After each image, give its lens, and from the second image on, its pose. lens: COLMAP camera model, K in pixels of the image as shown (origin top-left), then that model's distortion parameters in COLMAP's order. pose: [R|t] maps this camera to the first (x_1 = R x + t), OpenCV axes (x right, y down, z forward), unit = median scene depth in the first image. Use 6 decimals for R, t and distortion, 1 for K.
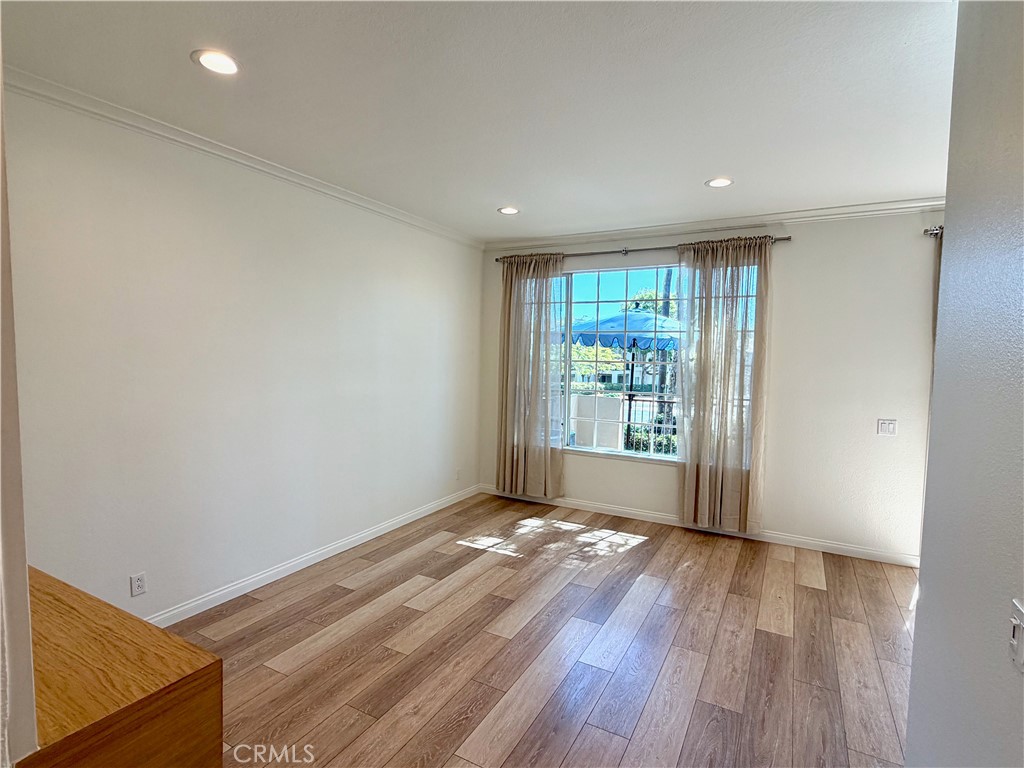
lens RADIAL K [[514.4, 0, 514.9], [0, 514.4, 387.4], [0, 0, 1]] dist [0.005542, -0.000647]
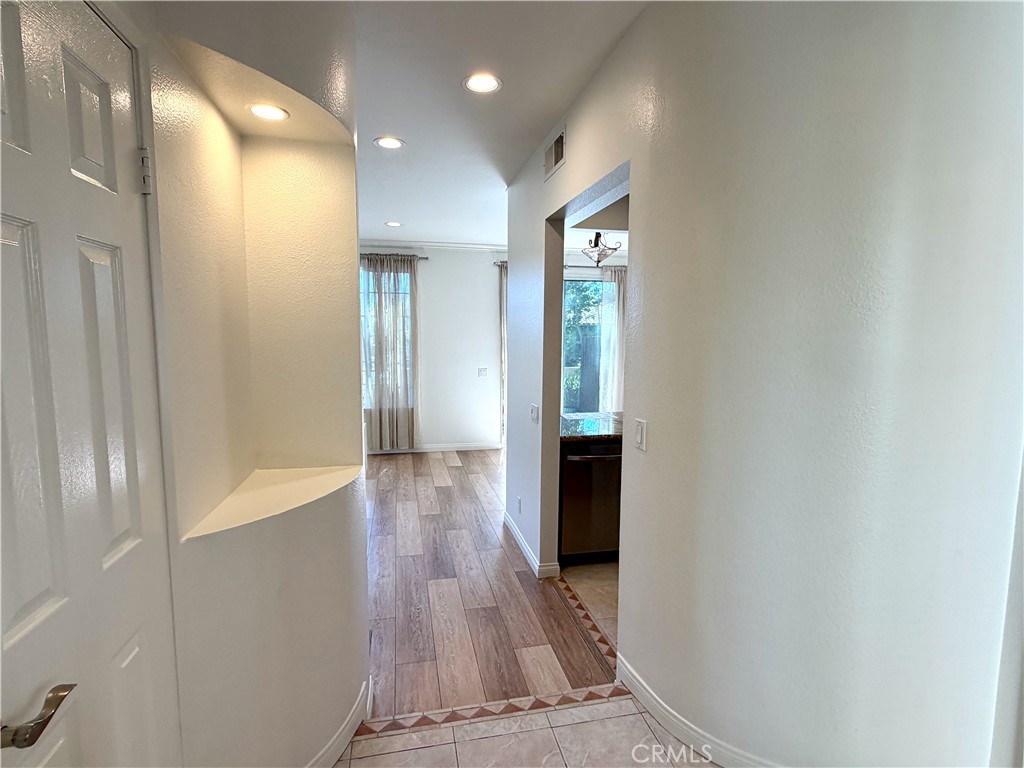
lens RADIAL K [[514.4, 0, 510.4], [0, 514.4, 384.3], [0, 0, 1]] dist [0.005542, -0.000647]
pose [[0.755382, -0.076636, 0.650788, -0.315275], [0.051117, 0.997003, 0.058075, 0.017188], [-0.653288, -0.010602, 0.757035, -0.347565]]
